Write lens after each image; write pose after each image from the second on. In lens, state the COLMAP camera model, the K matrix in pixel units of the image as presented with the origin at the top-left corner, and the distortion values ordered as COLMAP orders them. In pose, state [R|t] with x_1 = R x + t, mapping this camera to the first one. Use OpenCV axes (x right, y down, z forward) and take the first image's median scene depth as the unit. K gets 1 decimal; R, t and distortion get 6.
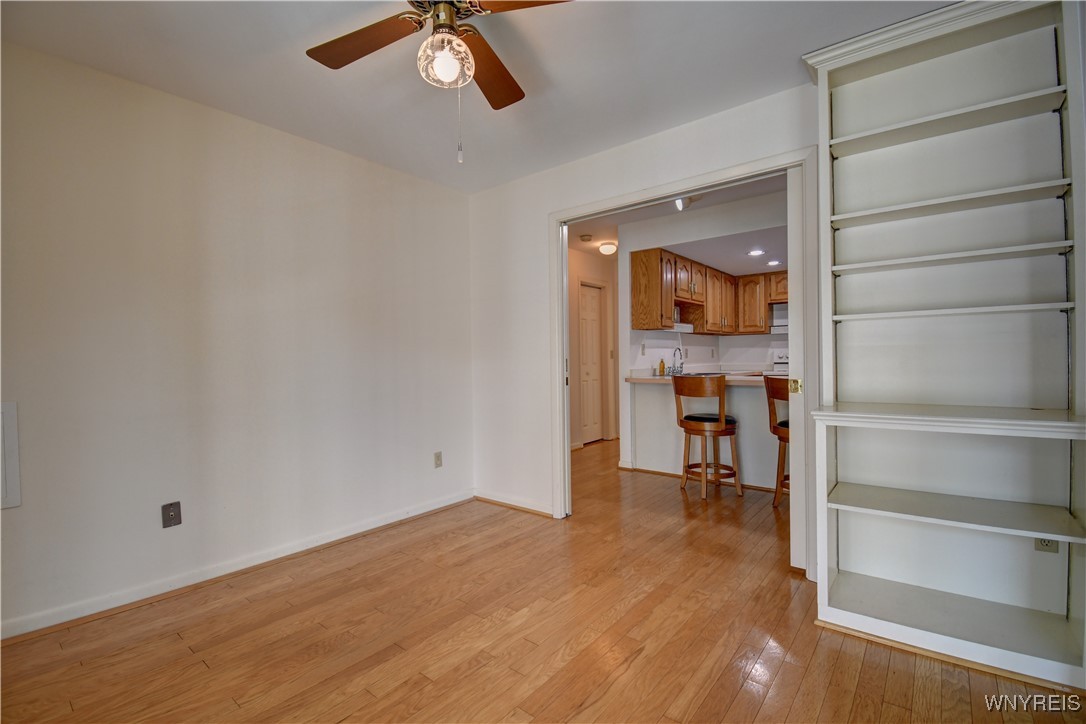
lens RADIAL K [[480.3, 0, 543.0], [0, 480.3, 362.0], [0, 0, 1]] dist [0.010094, -0.018350]
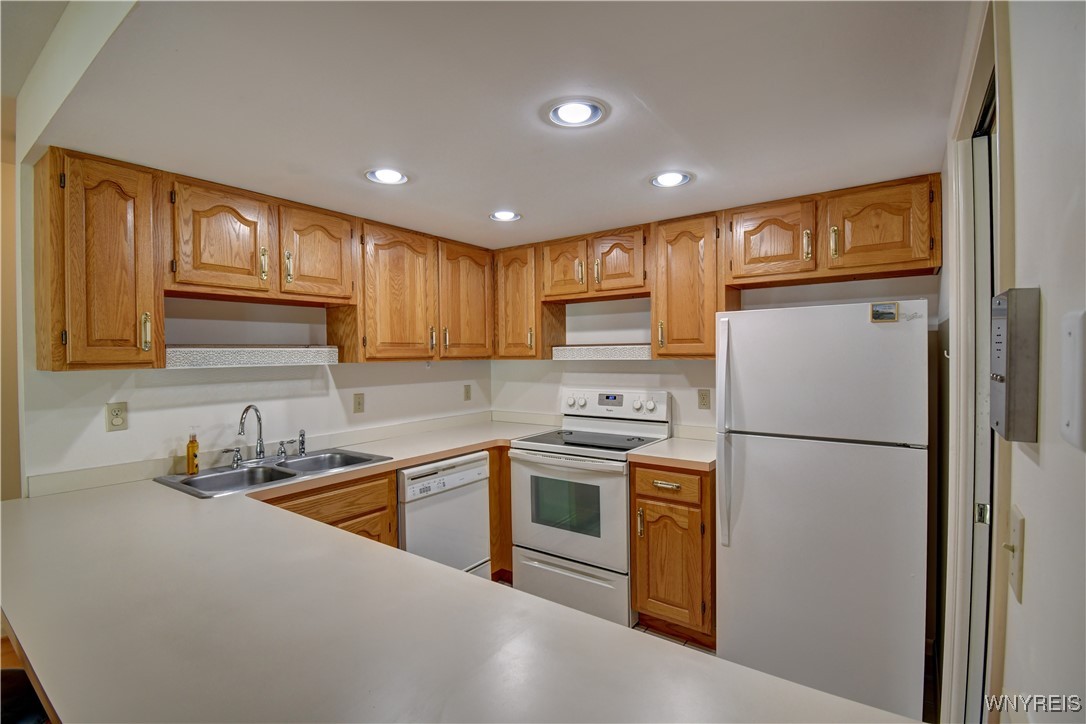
lens RADIAL K [[497.7, 0, 543.0], [0, 497.7, 362.0], [0, 0, 1]] dist [0.014234, -0.020921]
pose [[0.998684, 0.003713, 0.051143, 0.473942], [-0.004148, 0.999956, 0.008400, -0.066378], [-0.051109, -0.008601, 0.998656, 0.499298]]
